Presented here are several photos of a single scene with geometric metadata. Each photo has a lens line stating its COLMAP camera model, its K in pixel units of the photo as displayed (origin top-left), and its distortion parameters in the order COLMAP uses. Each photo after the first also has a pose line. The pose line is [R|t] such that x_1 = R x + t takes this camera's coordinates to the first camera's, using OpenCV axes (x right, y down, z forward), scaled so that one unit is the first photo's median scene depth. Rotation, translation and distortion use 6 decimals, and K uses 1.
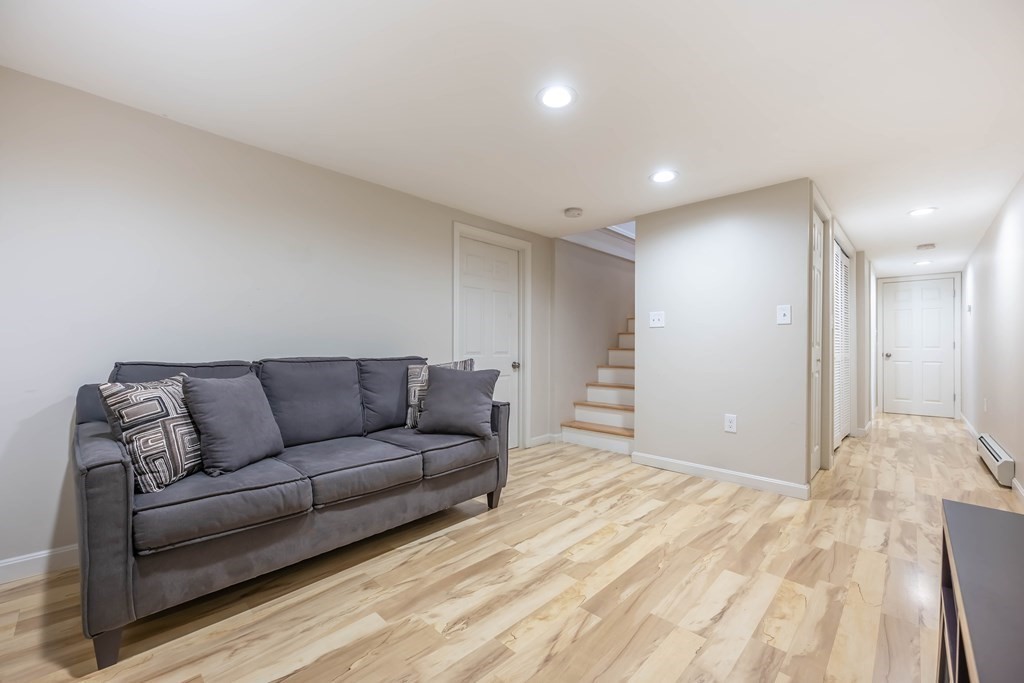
lens RADIAL K [[411.0, 0, 516.9], [0, 411.0, 352.9], [0, 0, 1]] dist [-0.004630, -0.000159]
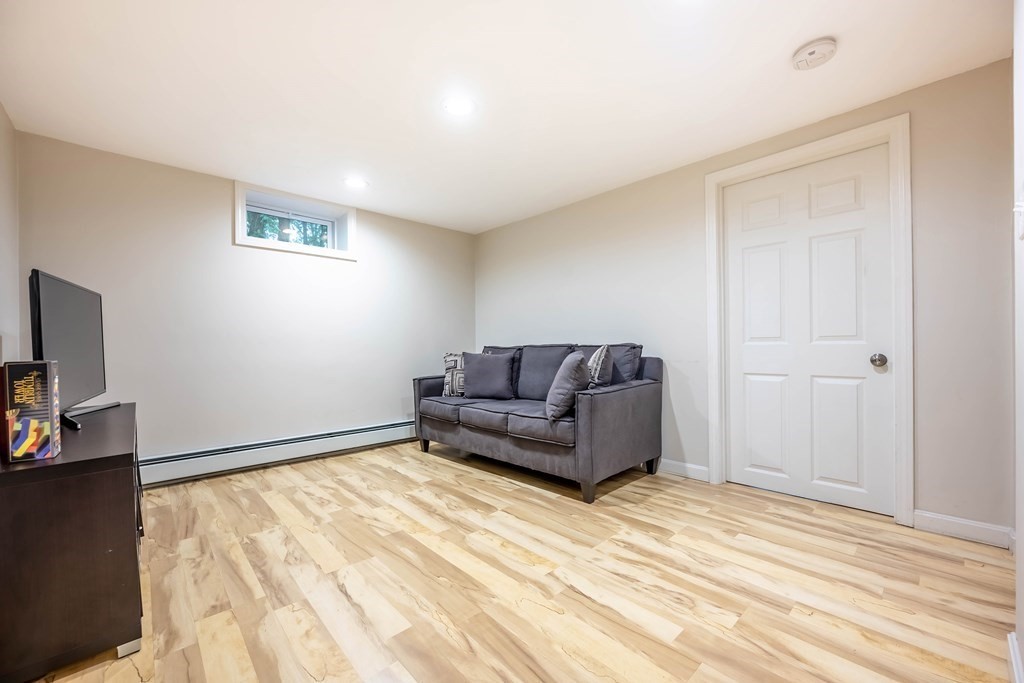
lens RADIAL K [[411.0, 0, 516.9], [0, 411.0, 352.9], [0, 0, 1]] dist [-0.004630, -0.000159]
pose [[-0.056404, 0.008882, -0.998369, 1.157909], [-0.001970, 0.999957, 0.009007, 0.035096], [0.998406, 0.002475, -0.056384, 1.163224]]
